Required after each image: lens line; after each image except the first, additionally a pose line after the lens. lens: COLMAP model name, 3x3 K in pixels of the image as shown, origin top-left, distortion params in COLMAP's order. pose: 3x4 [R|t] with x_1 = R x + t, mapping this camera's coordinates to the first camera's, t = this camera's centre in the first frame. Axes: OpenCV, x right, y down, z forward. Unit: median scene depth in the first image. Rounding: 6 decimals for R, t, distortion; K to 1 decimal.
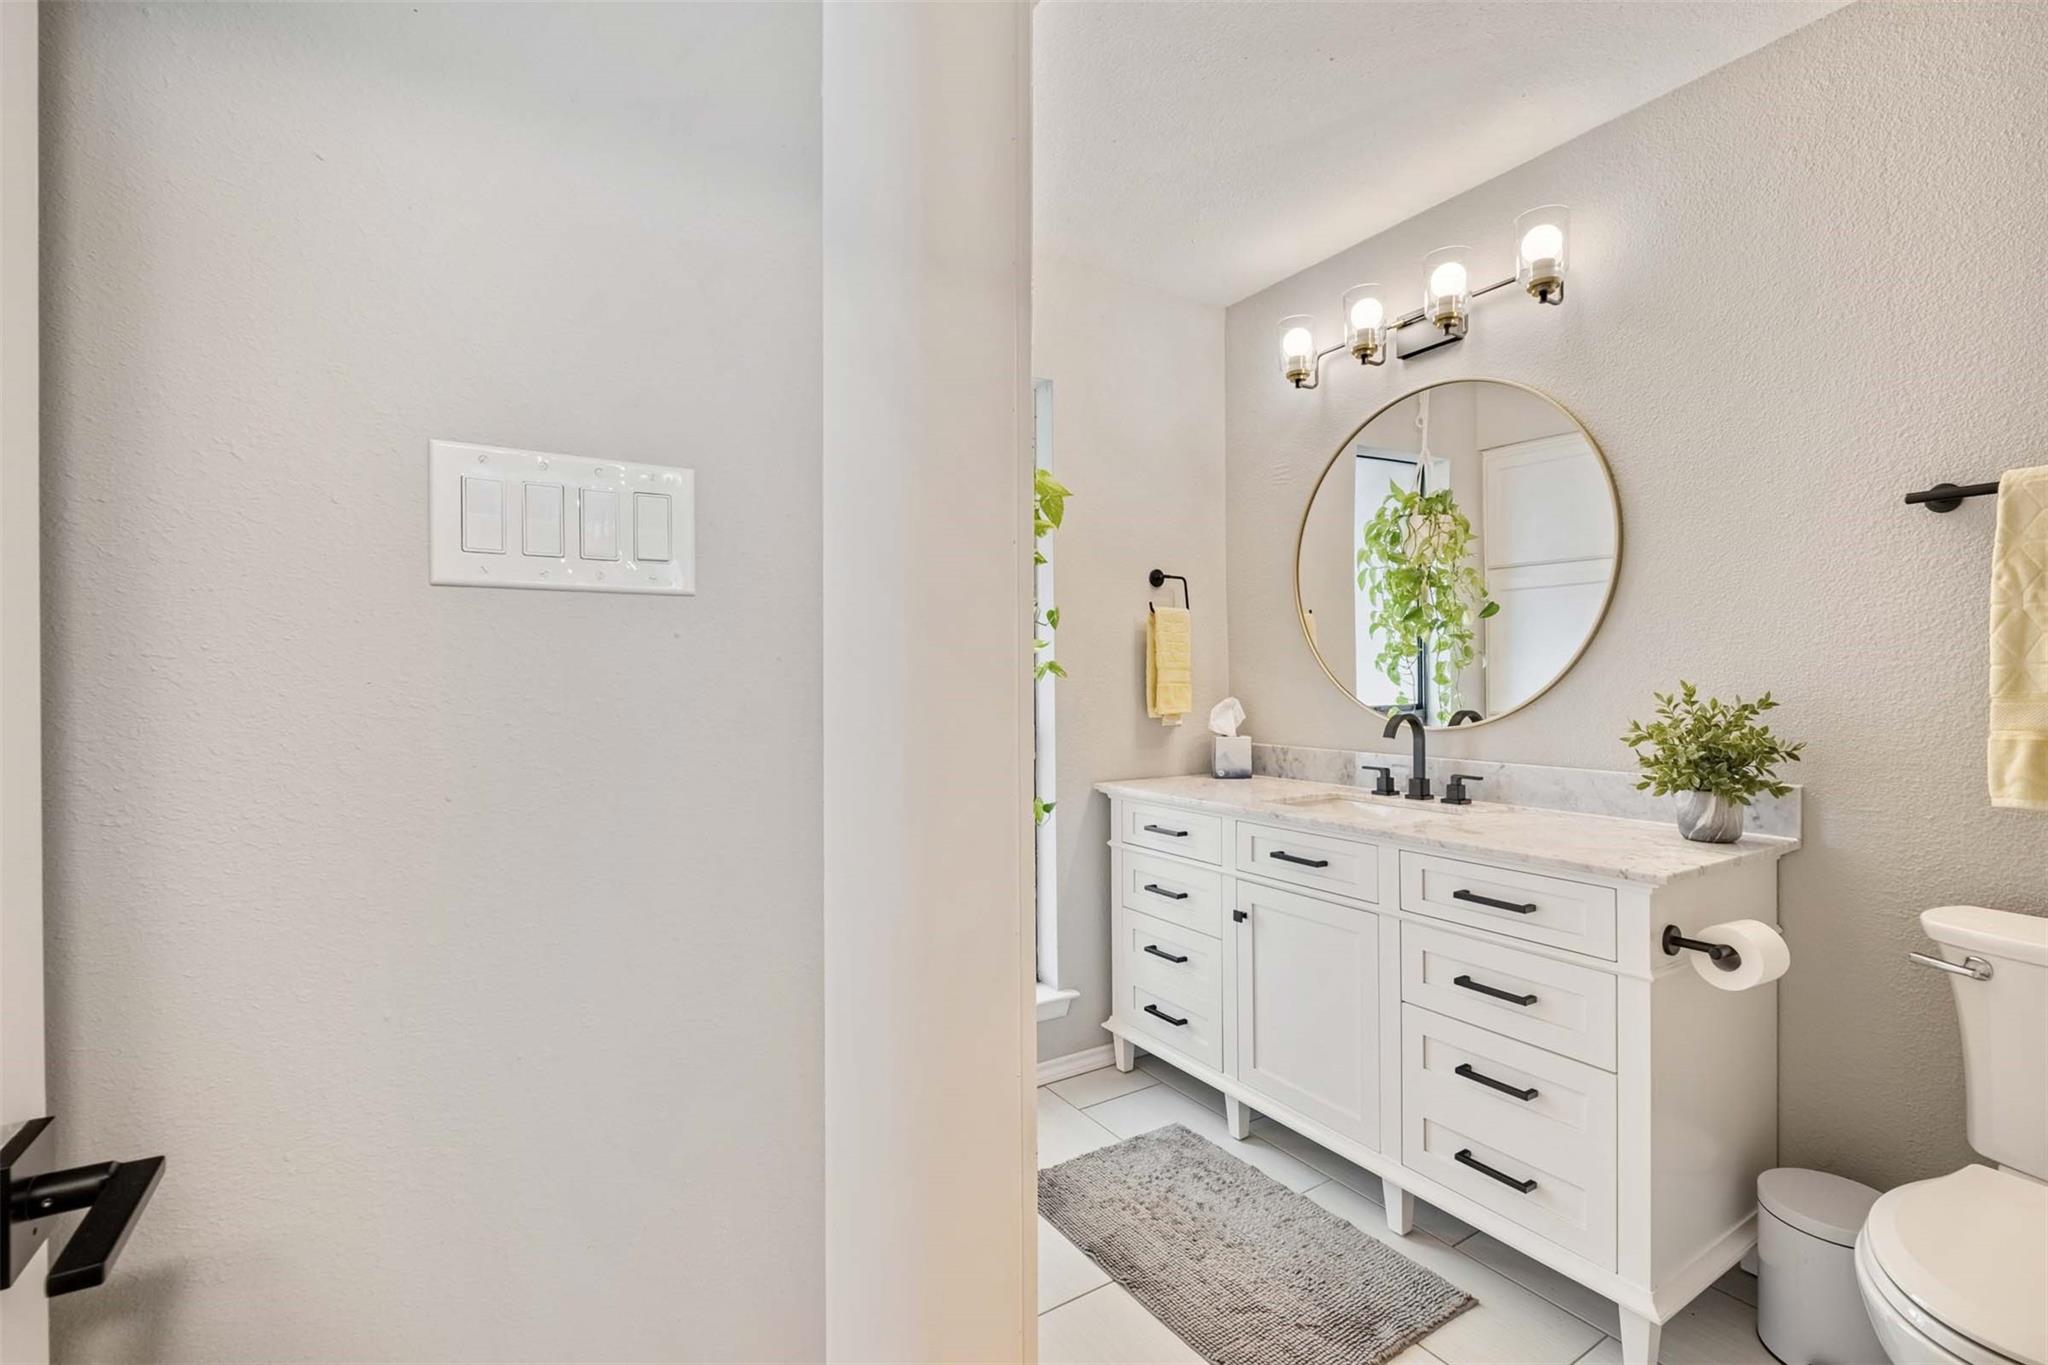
lens RADIAL K [[890.6, 0, 1028.1], [0, 890.6, 678.1], [0, 0, 1]] dist [-0.001916, -0.001724]
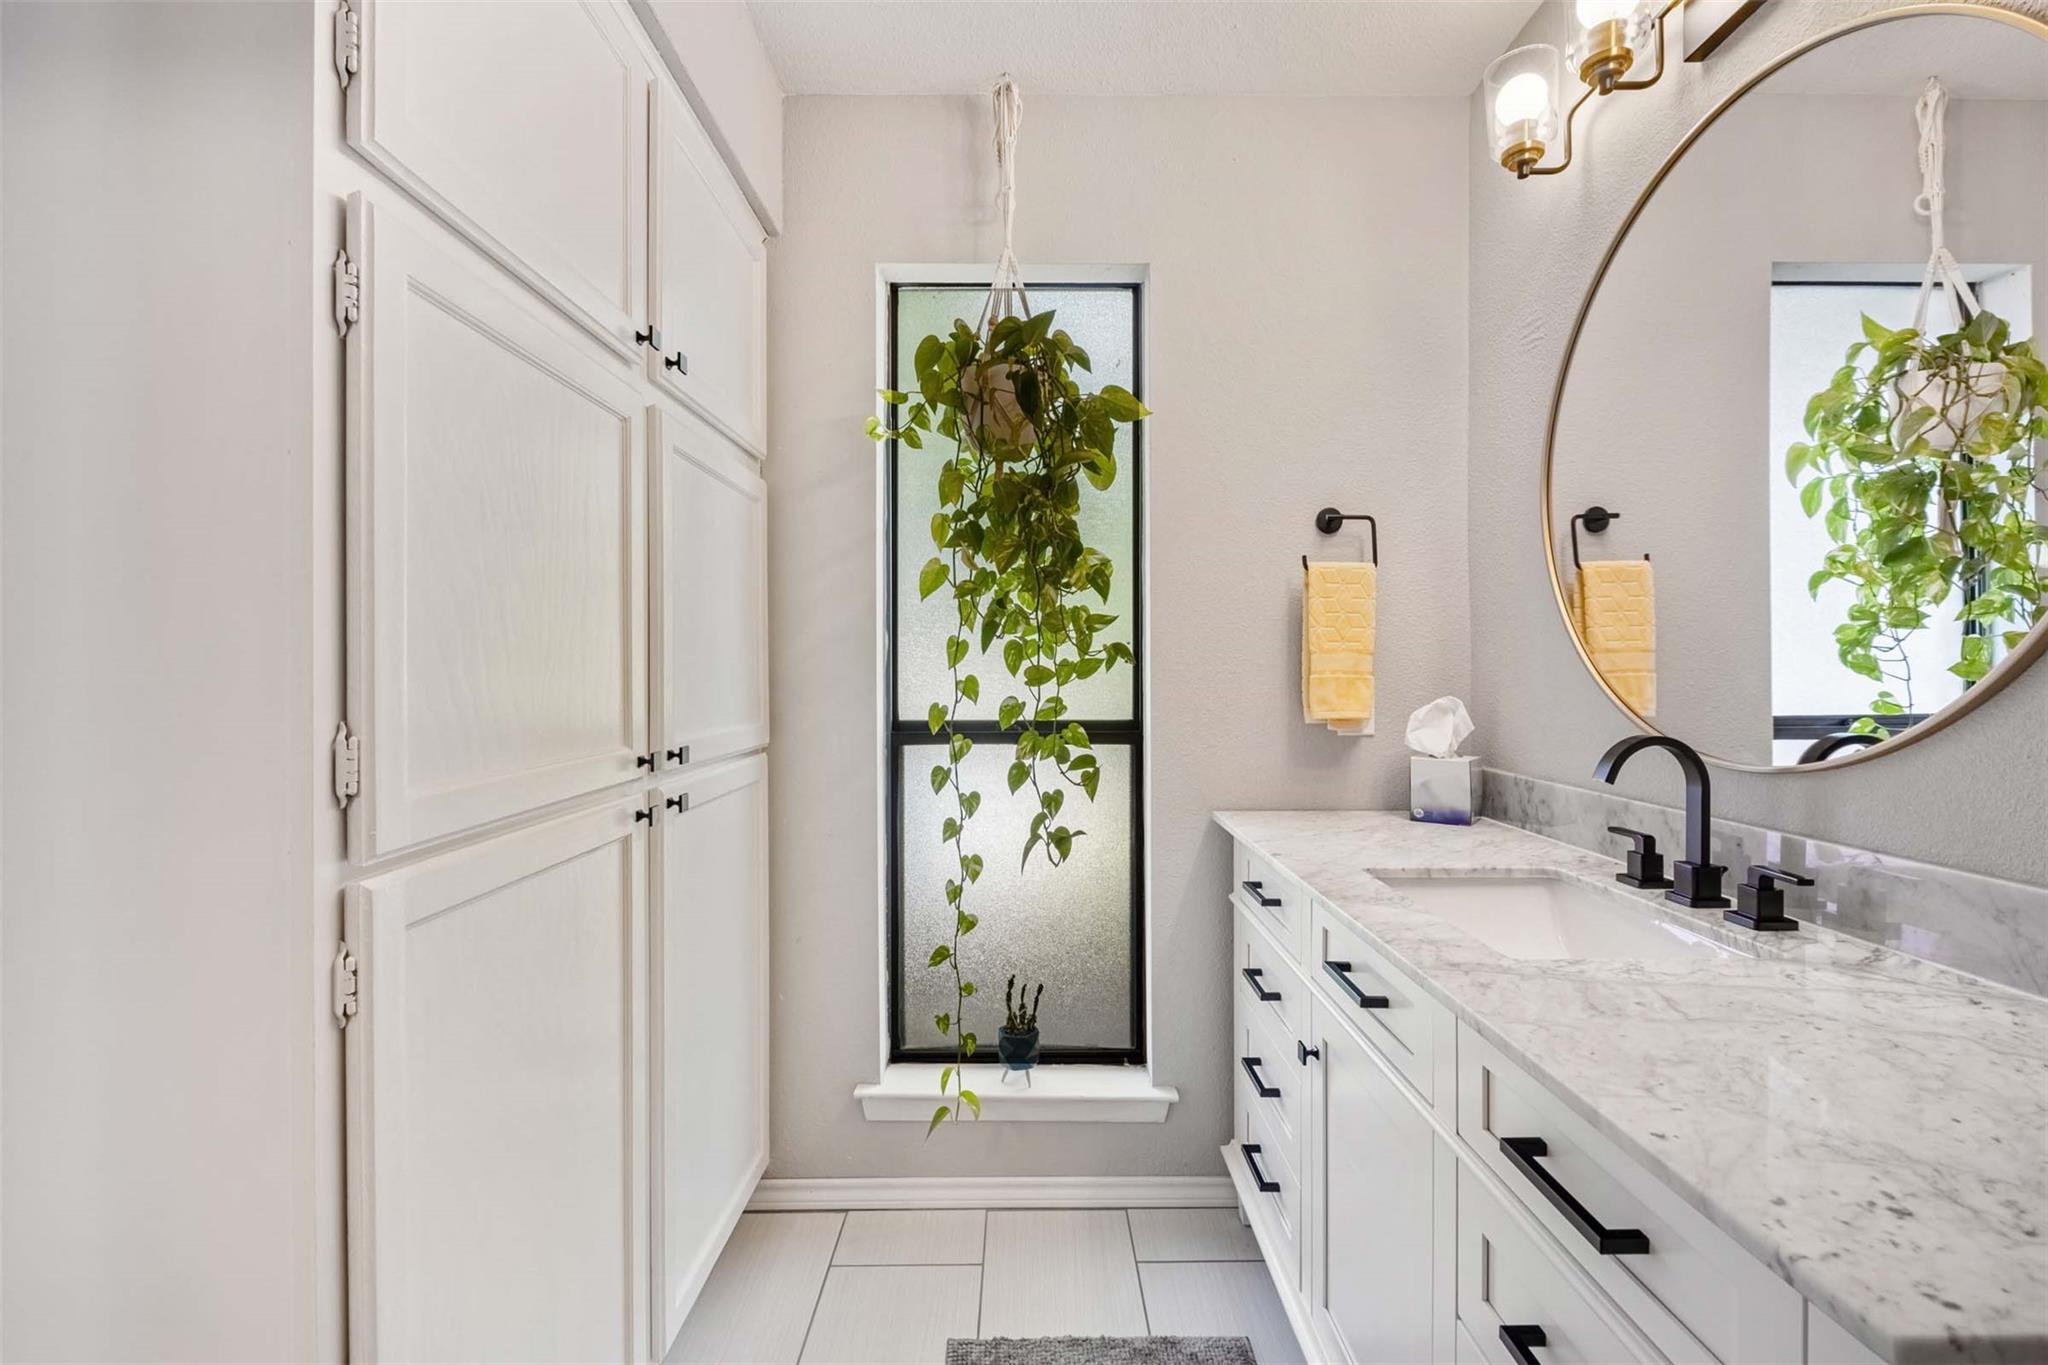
lens RADIAL K [[890.6, 0, 1024.8], [0, 890.6, 675.7], [0, 0, 1]] dist [-0.001916, -0.001724]
pose [[0.854811, 0.008799, -0.518865, 0.305112], [-0.001033, 0.999883, 0.015255, -0.002896], [0.518938, -0.012505, 0.854720, 0.294398]]
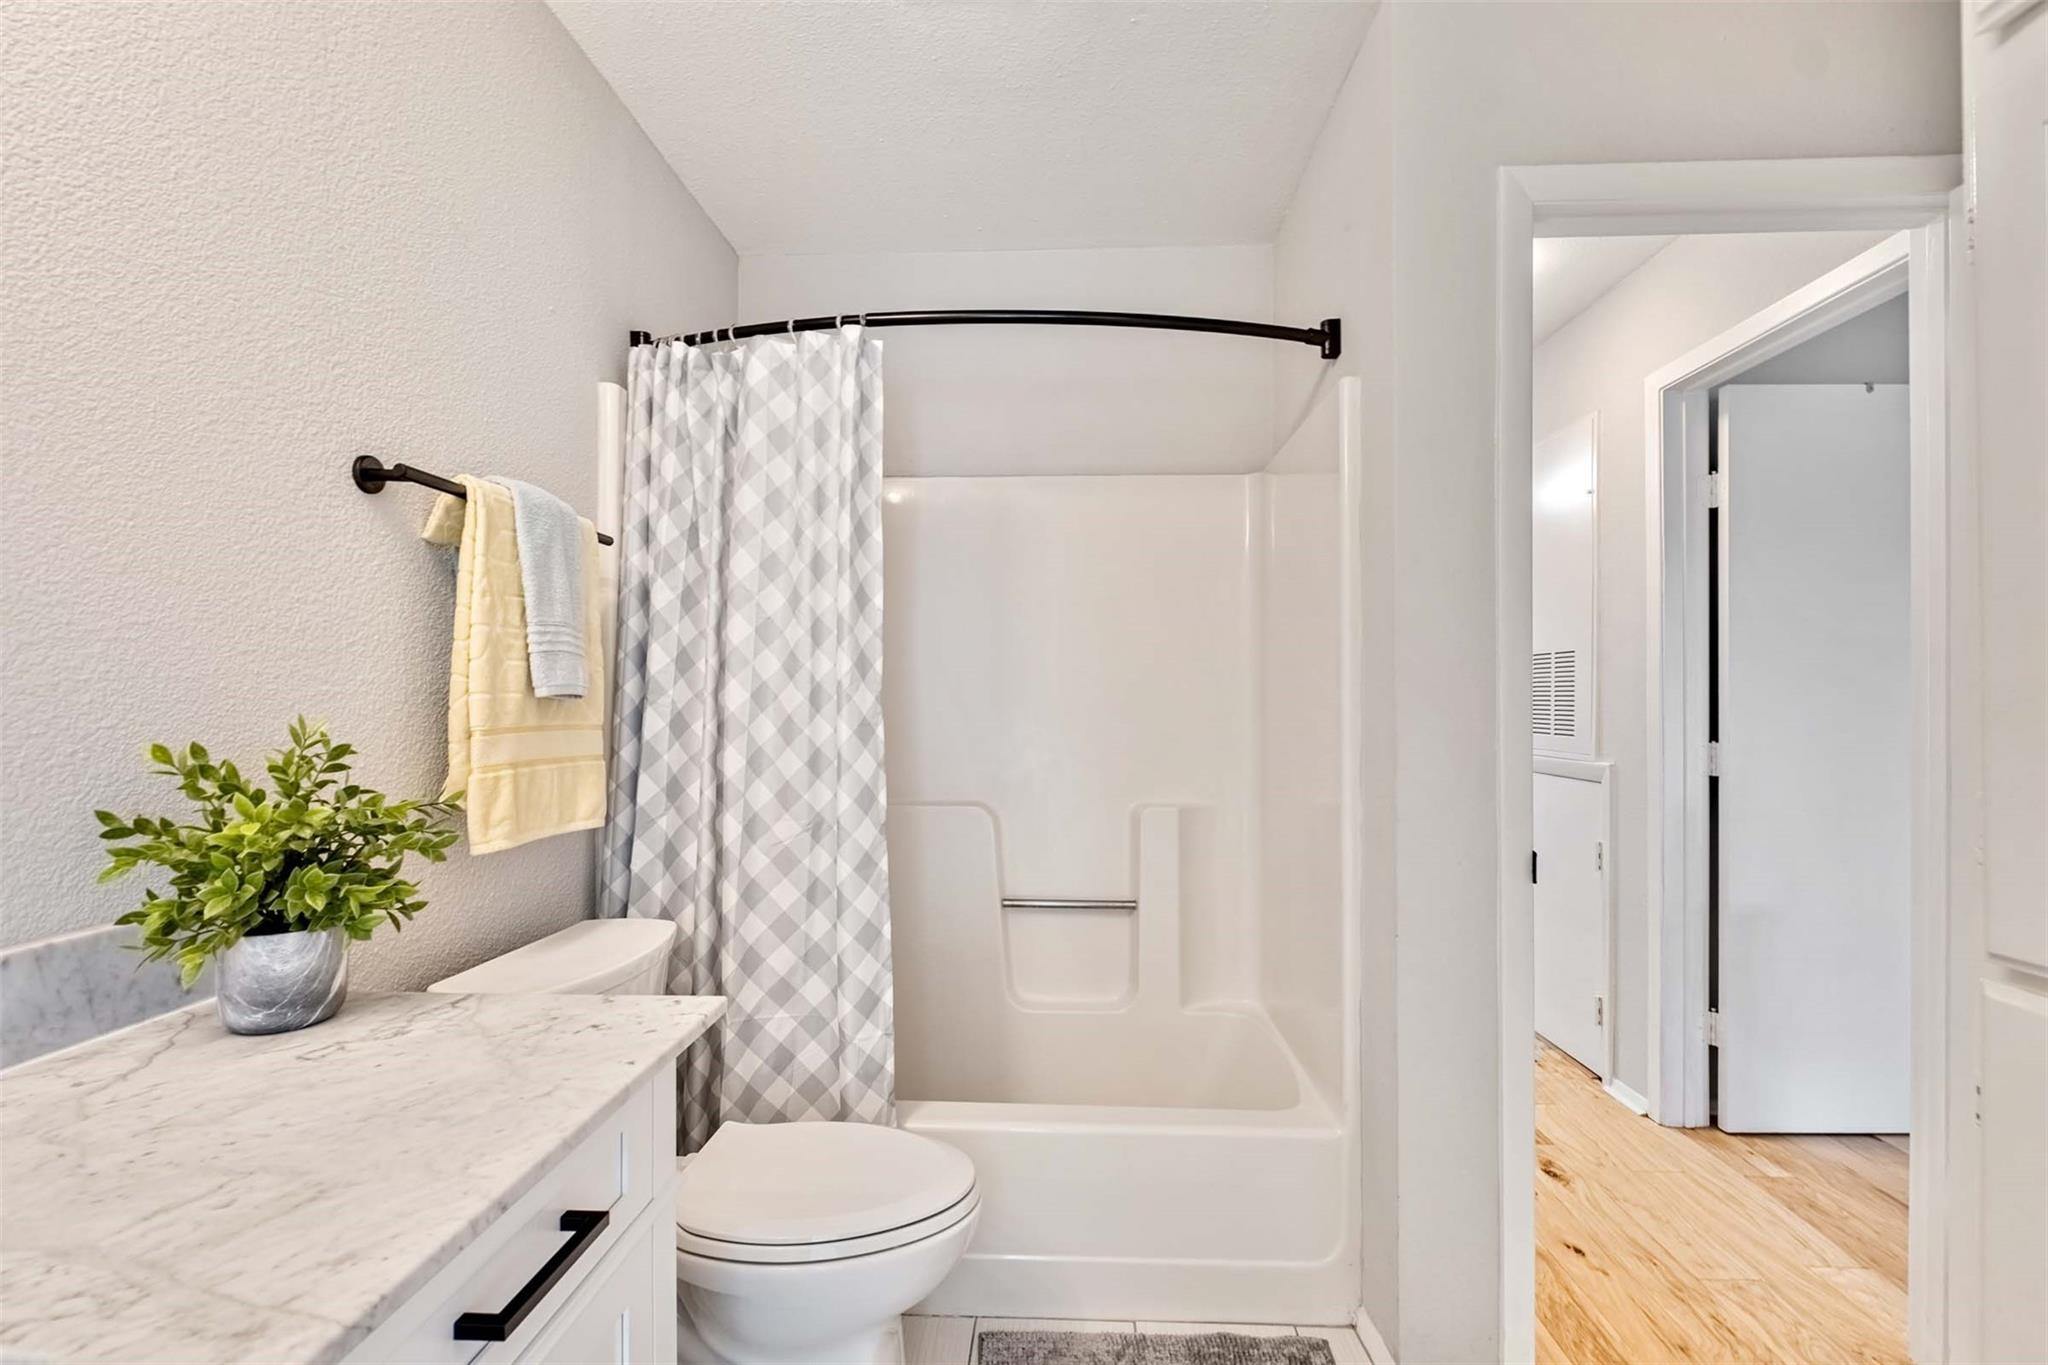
lens RADIAL K [[890.6, 0, 1027.9], [0, 890.6, 686.0], [0, 0, 1]] dist [-0.001916, -0.001724]
pose [[-0.823520, 0.022298, 0.566849, 0.070269], [0.013670, 0.999717, -0.019465, 0.001510], [-0.567123, -0.008281, -0.823592, 0.707415]]
